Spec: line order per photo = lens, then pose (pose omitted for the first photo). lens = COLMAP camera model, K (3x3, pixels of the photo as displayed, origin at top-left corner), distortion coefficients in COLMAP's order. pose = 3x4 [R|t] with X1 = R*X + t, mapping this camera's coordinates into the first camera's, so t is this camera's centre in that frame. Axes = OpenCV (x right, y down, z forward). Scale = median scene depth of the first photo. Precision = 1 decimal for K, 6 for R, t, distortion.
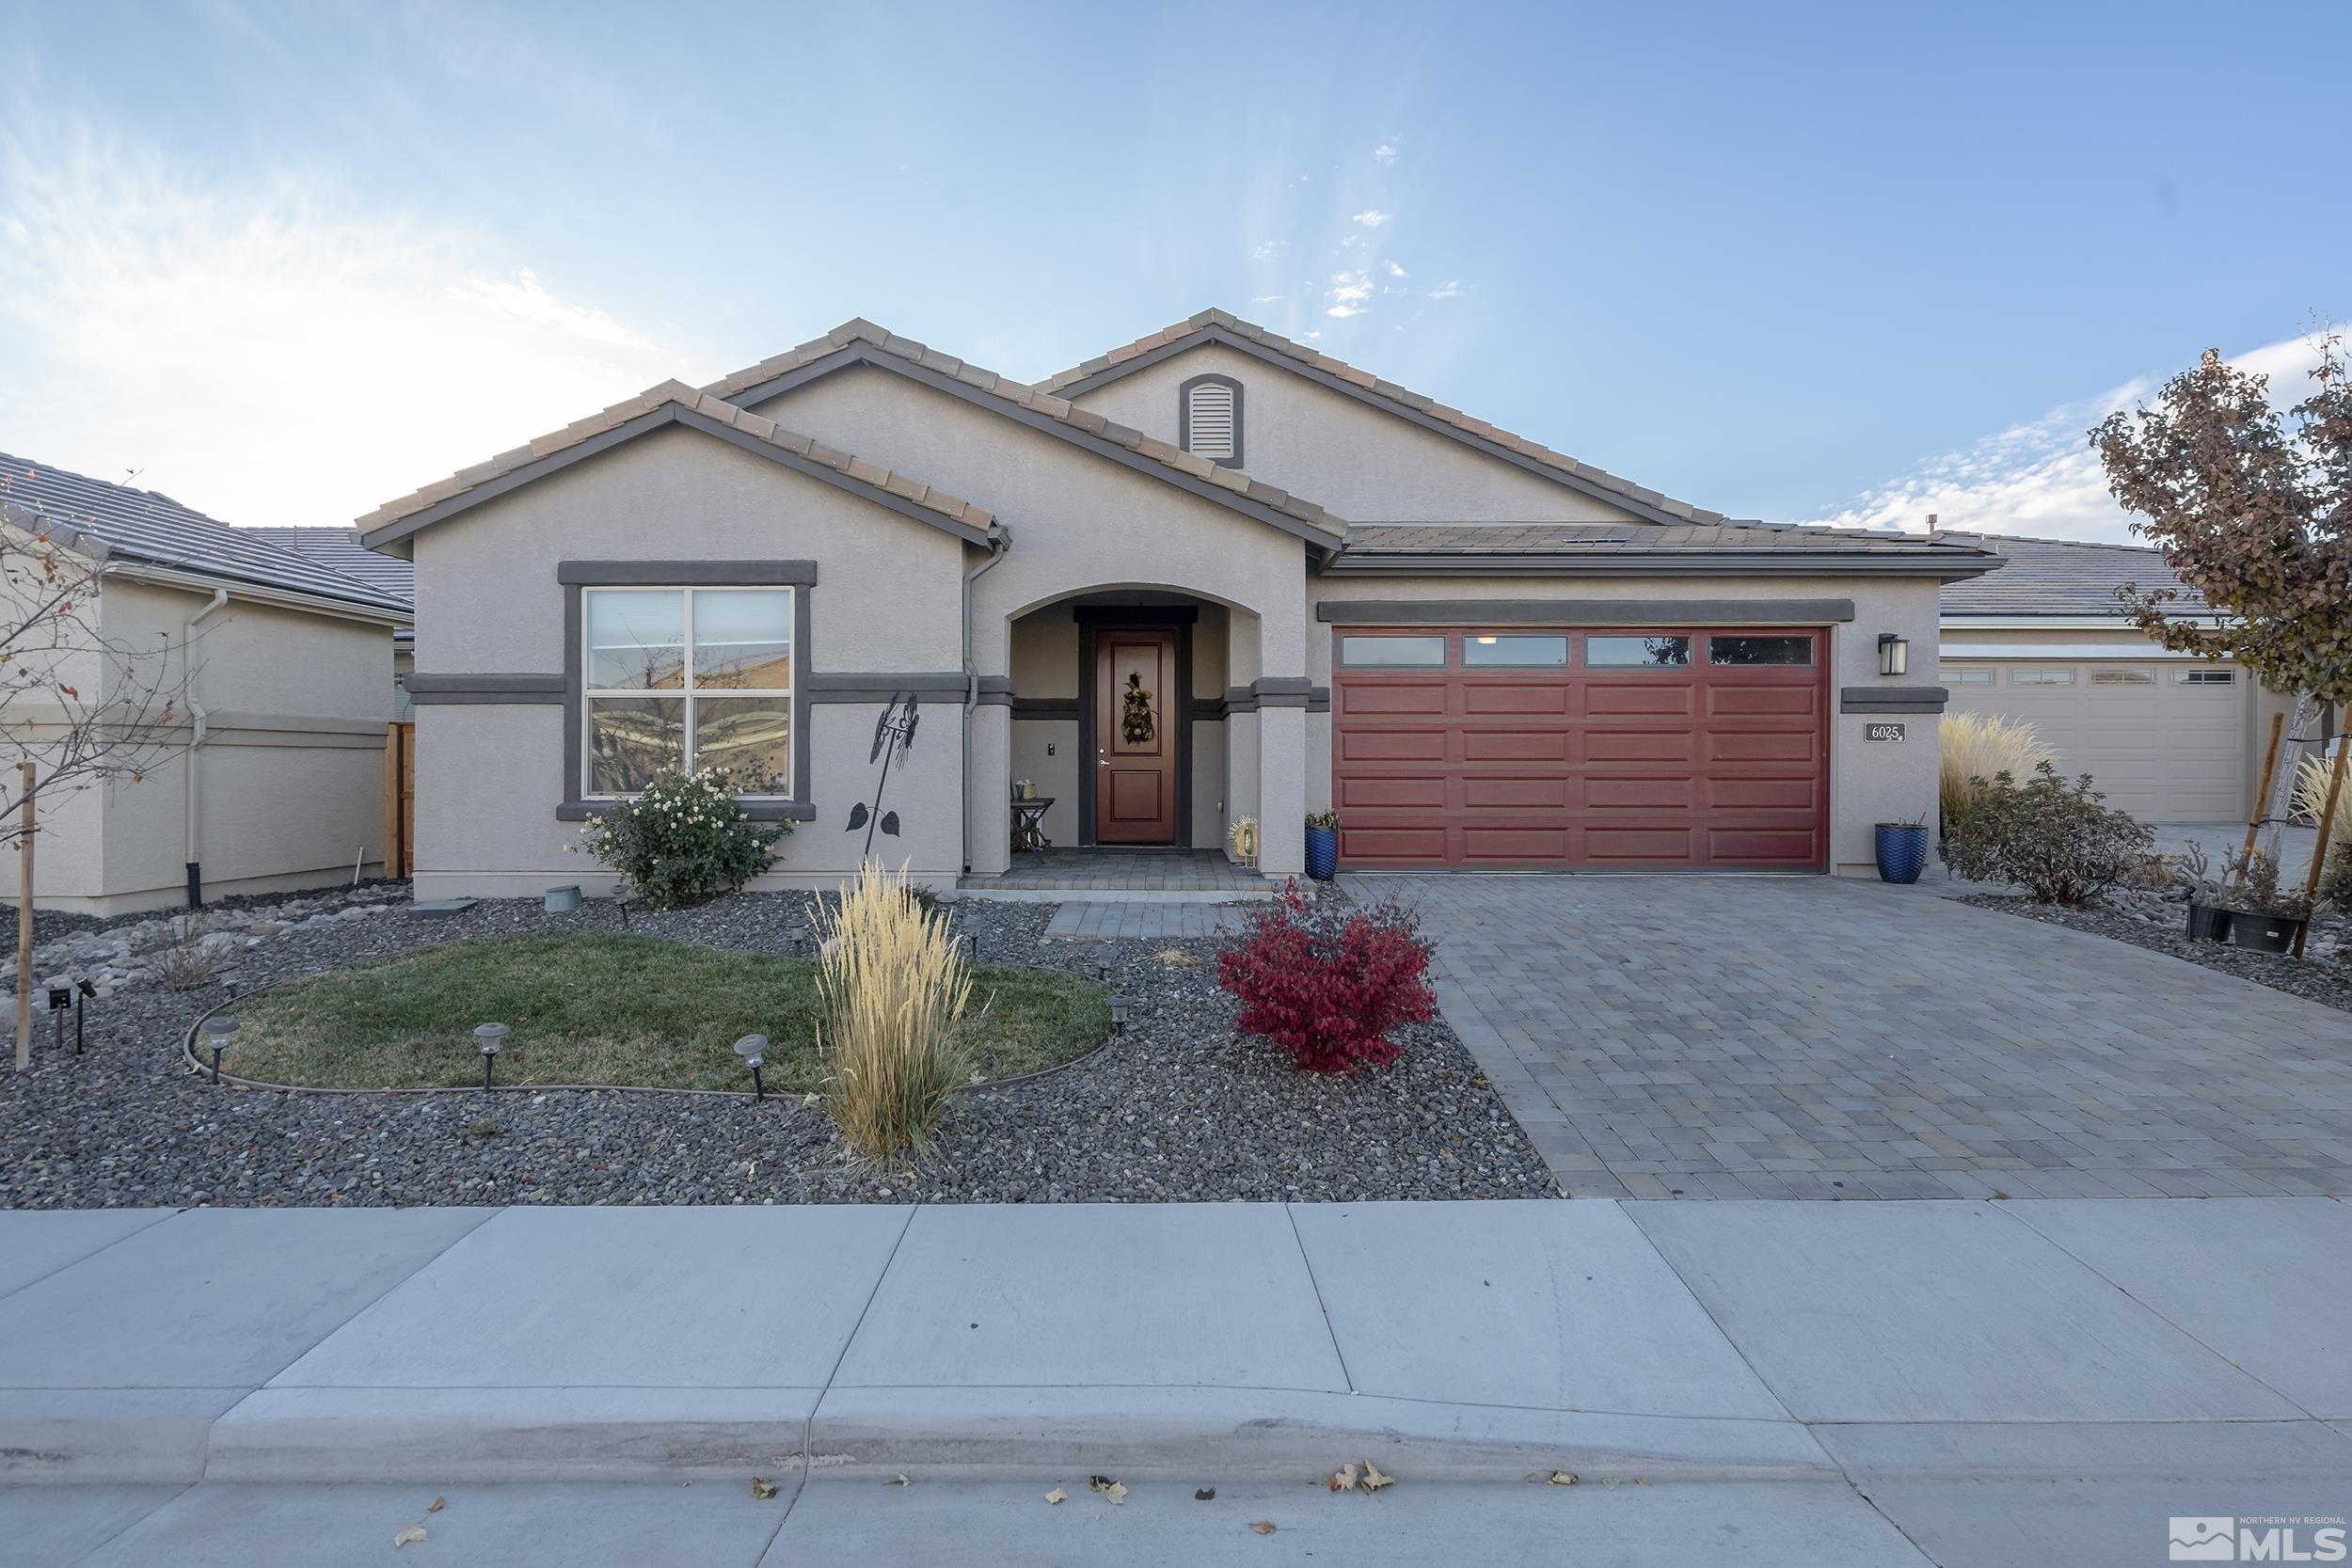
lens RADIAL K [[1115.5, 0, 1170.7], [0, 1115.5, 782.8], [0, 0, 1]] dist [-0.000045, -0.000802]
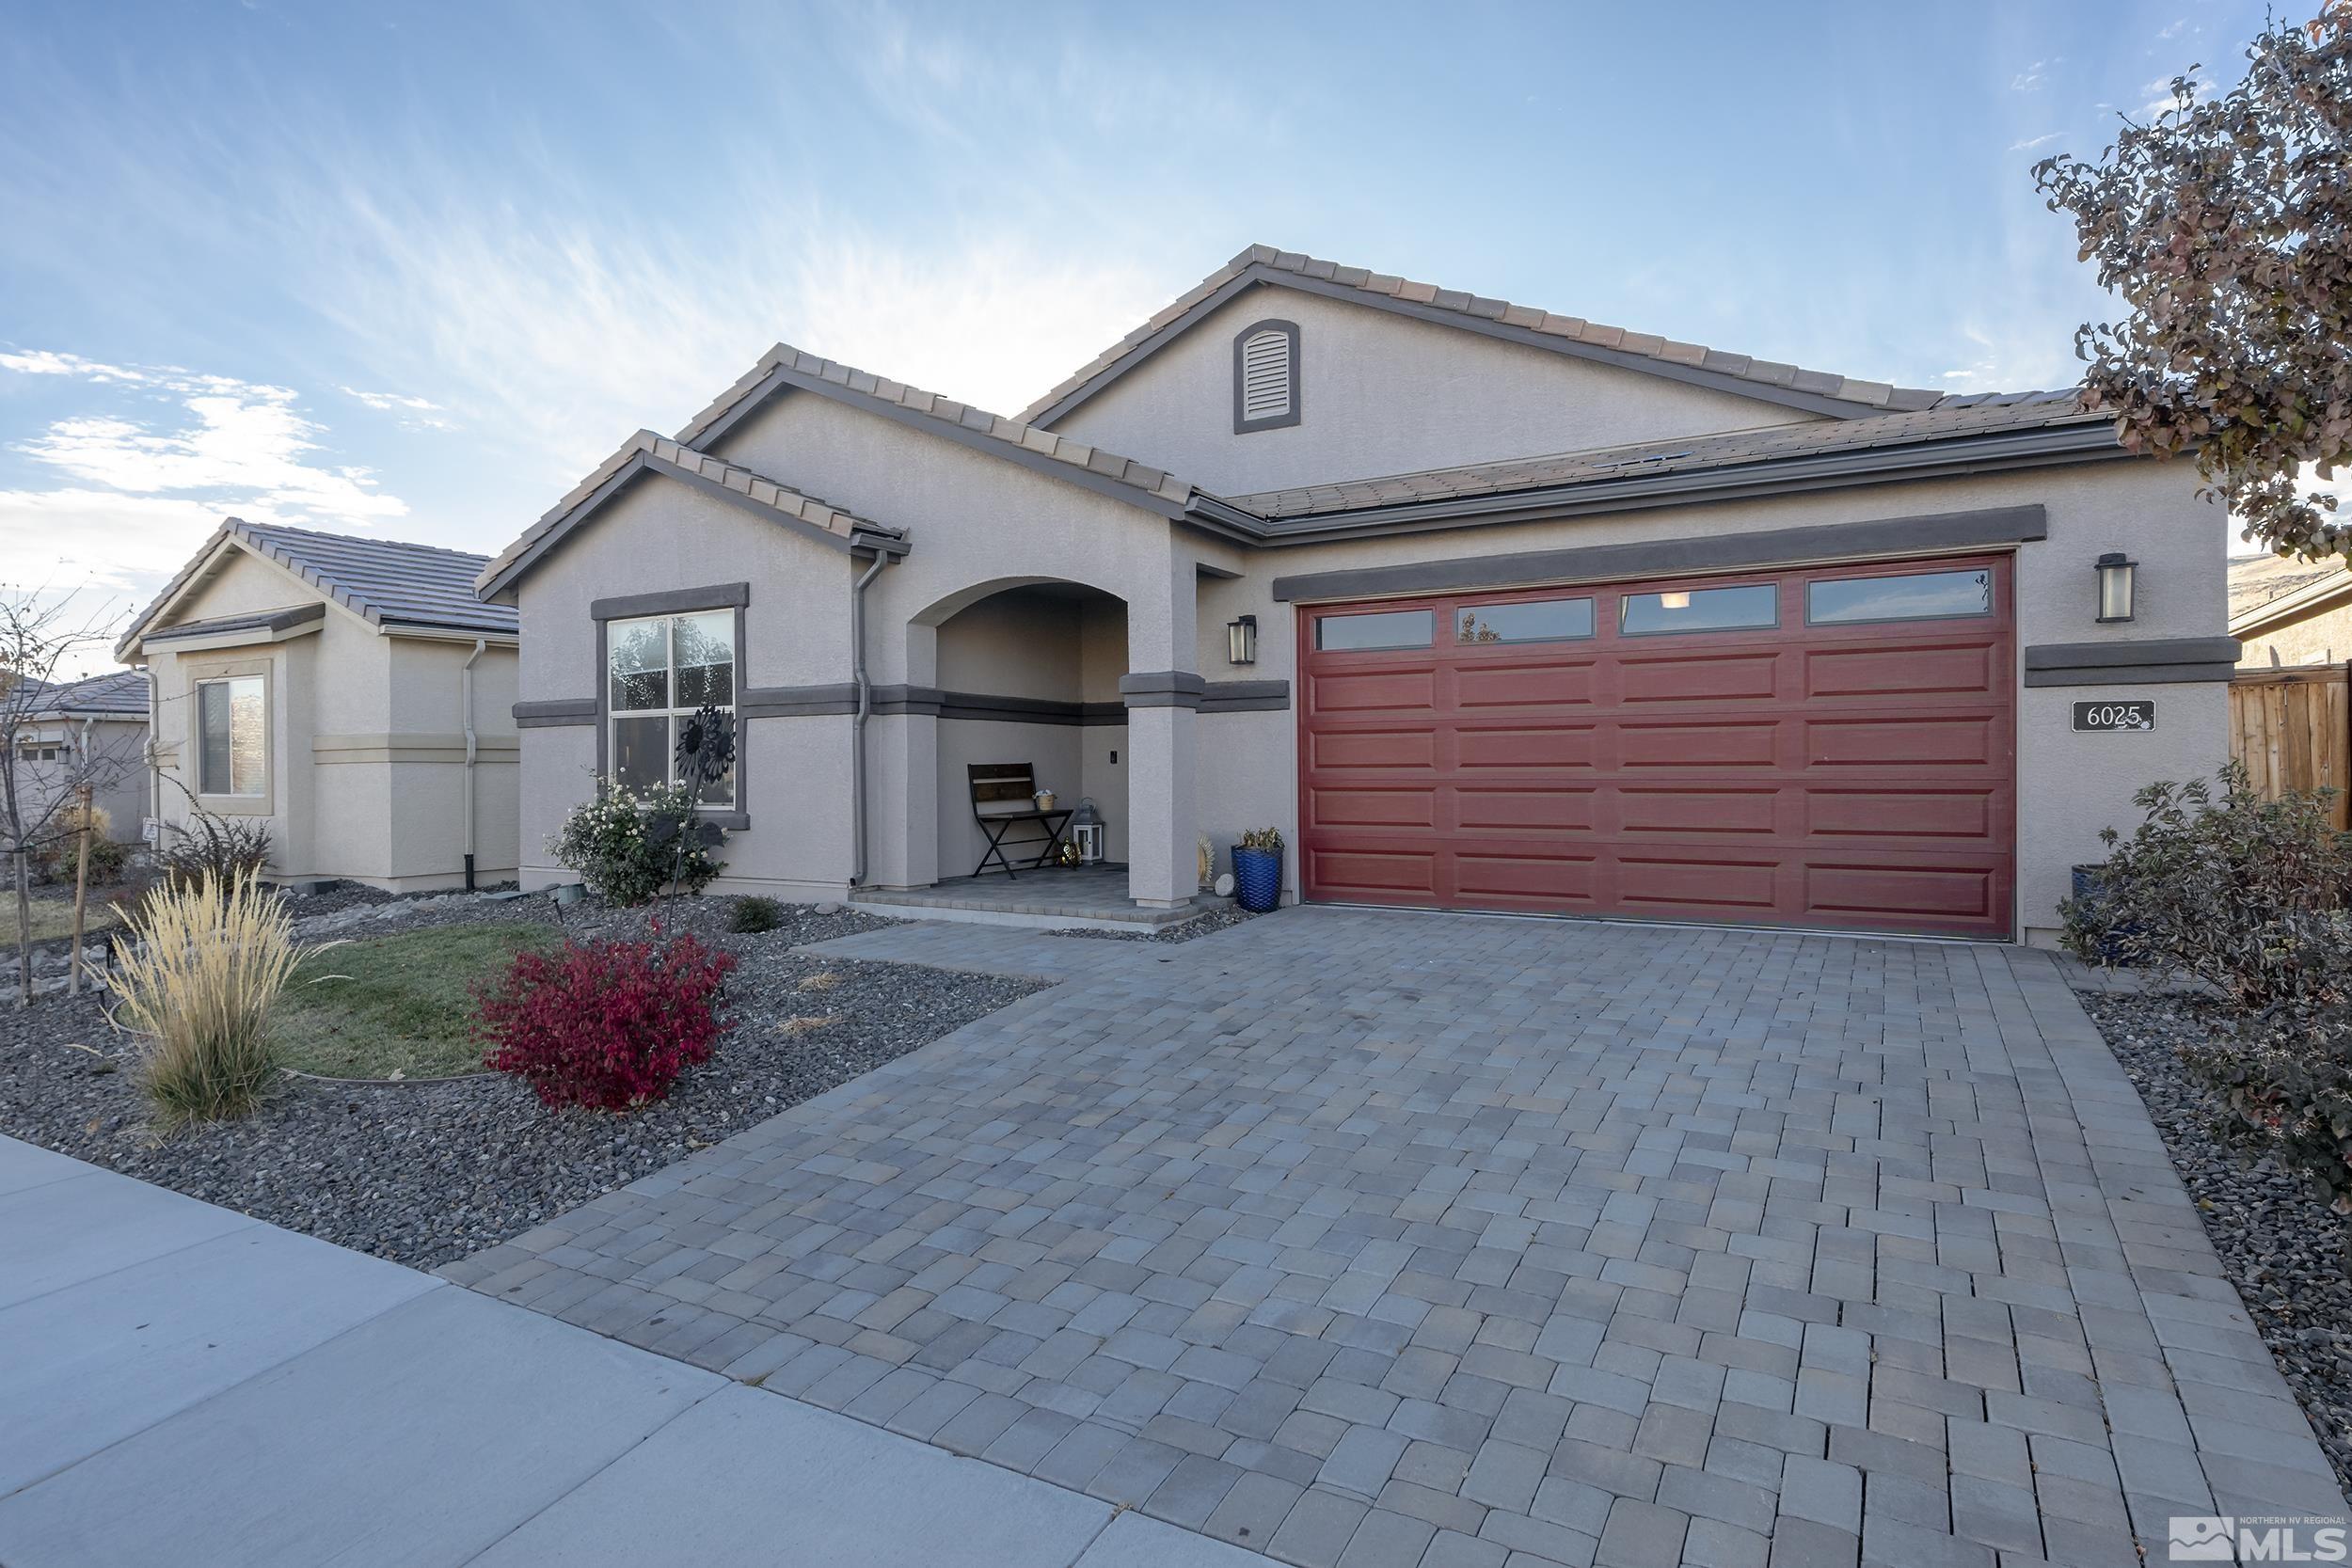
lens RADIAL K [[1234.2, 0, 1182.8], [0, 1234.2, 773.3], [0, 0, 1]] dist [0.005464, -0.001007]
pose [[0.873078, -0.004636, -0.487559, 0.574060], [-0.000769, 0.999940, -0.010885, -0.006855], [0.487580, 0.009878, 0.873022, 0.177696]]
